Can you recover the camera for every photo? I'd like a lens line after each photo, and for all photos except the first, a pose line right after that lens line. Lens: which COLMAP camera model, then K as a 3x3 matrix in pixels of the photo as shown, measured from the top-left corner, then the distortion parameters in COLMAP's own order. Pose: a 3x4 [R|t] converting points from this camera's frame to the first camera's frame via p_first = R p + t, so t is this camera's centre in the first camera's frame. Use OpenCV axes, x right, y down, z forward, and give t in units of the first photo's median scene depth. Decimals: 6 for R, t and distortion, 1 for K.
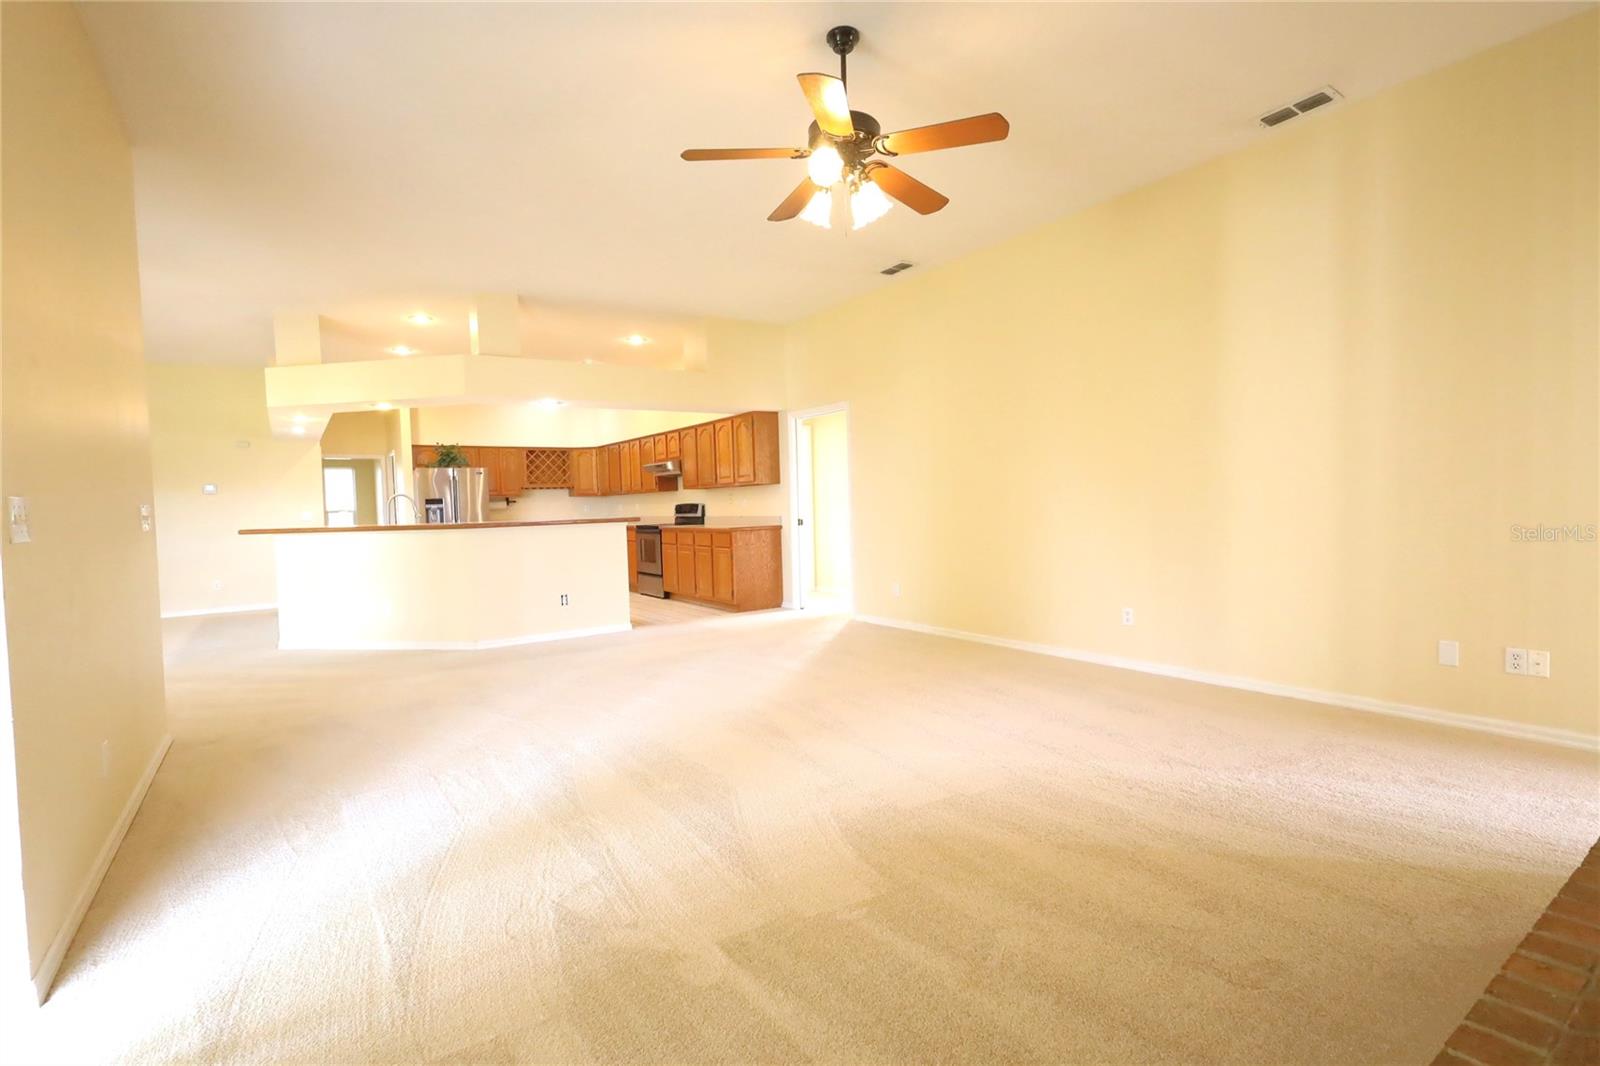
lens RADIAL K [[732.3, 0, 800.0], [0, 732.3, 533.0], [0, 0, 1]] dist [-0.003687, -0.000715]
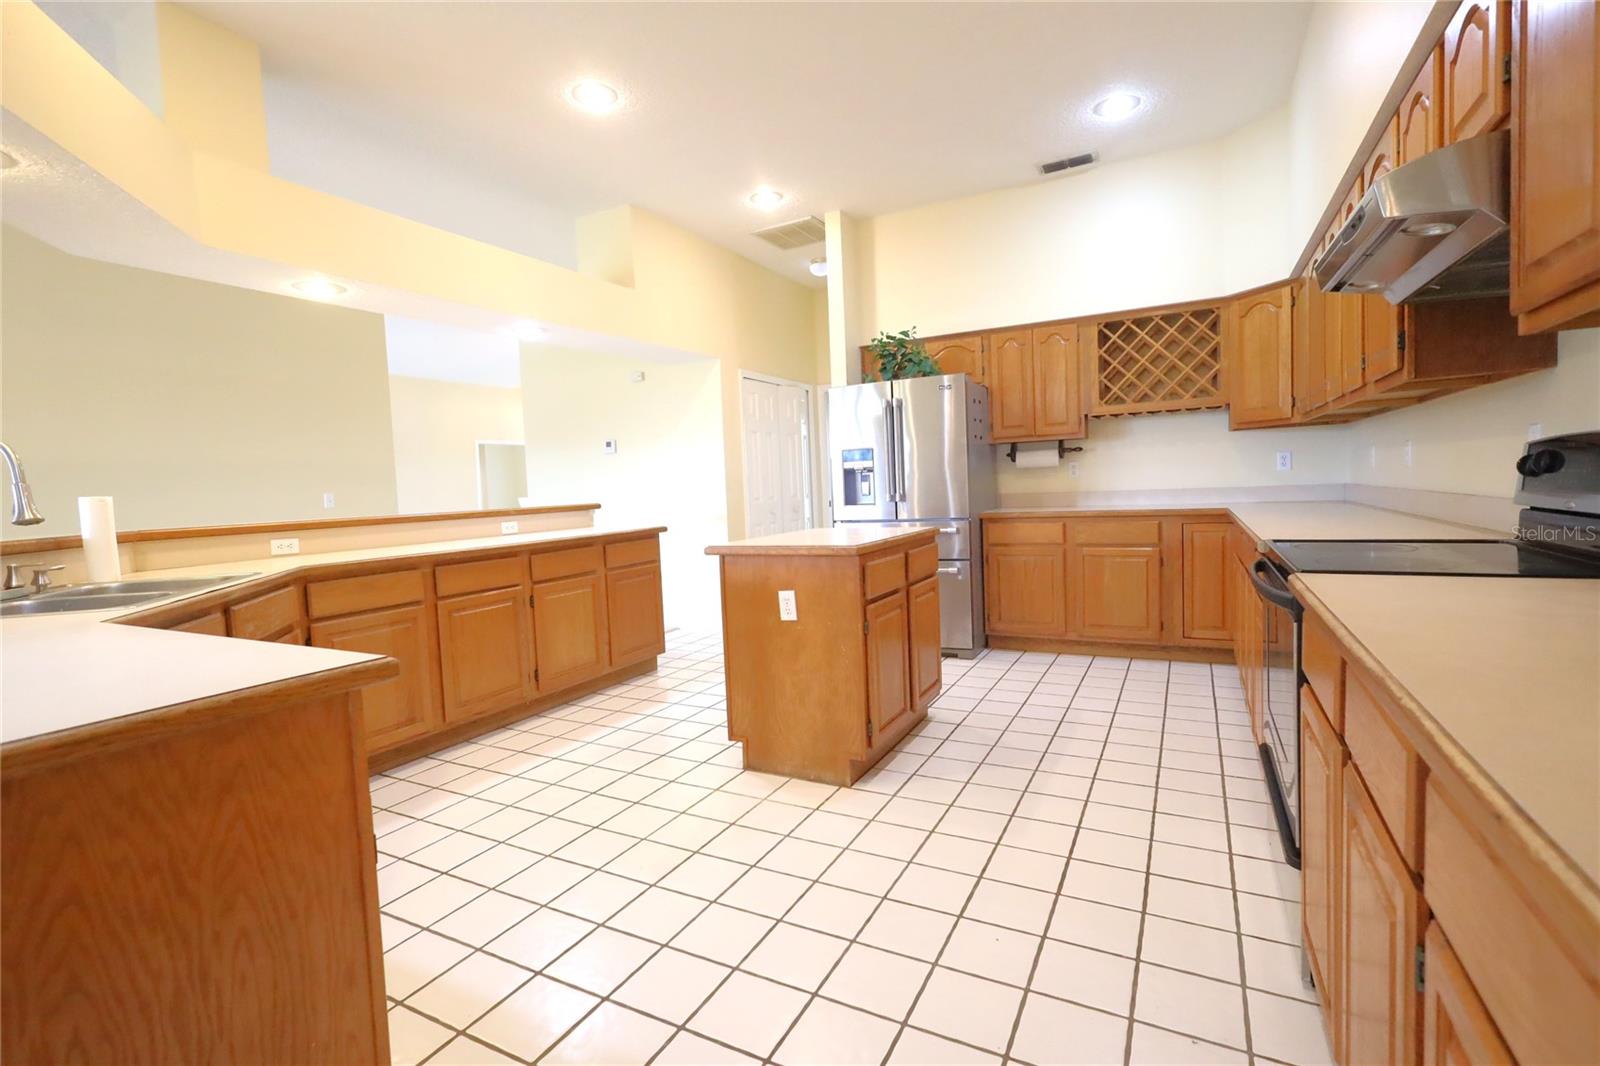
lens RADIAL K [[751.0, 0, 796.9], [0, 751.0, 527.7], [0, 0, 1]] dist [0.000024, -0.000137]
pose [[0.450343, 0.063485, -0.890596, -0.067203], [-0.006365, 0.997672, 0.067900, -0.026294], [0.892833, -0.024909, 0.449698, 0.663114]]
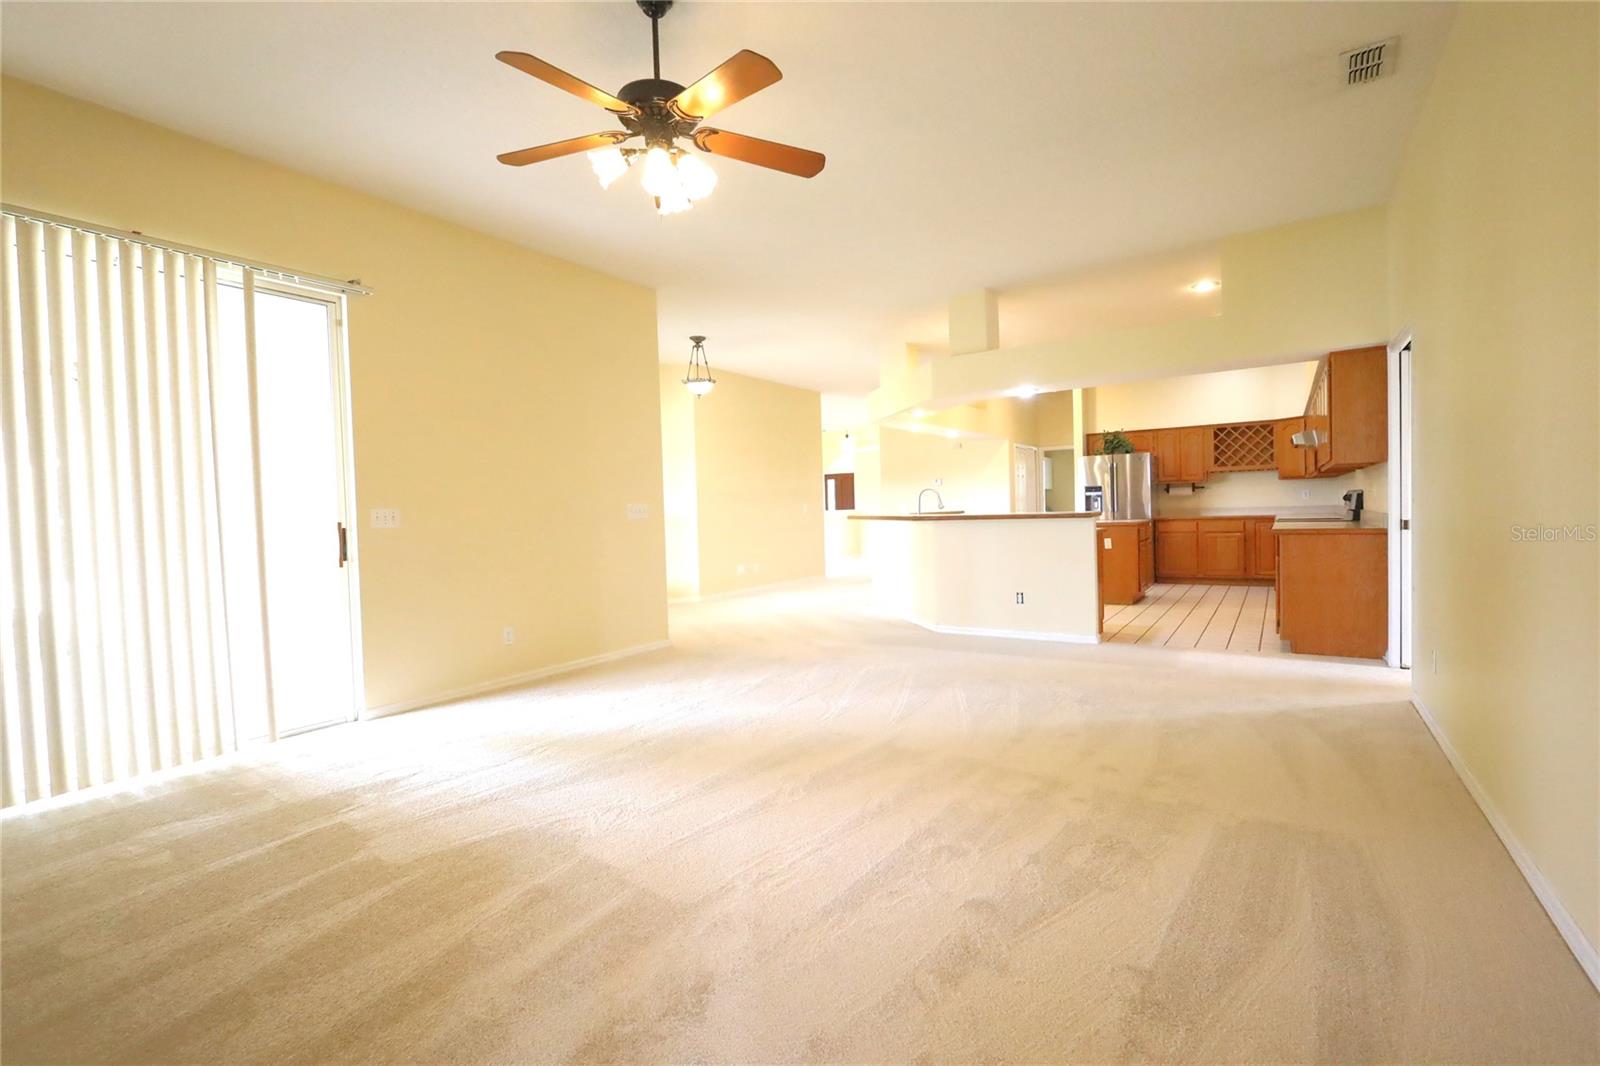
lens RADIAL K [[732.3, 0, 800.0], [0, 732.3, 533.0], [0, 0, 1]] dist [-0.003687, -0.000715]
pose [[0.365290, 0.047308, -0.929691, 0.265312], [-0.018943, 0.998879, 0.043385, -0.017238], [0.930701, 0.001763, 0.365776, 0.224727]]
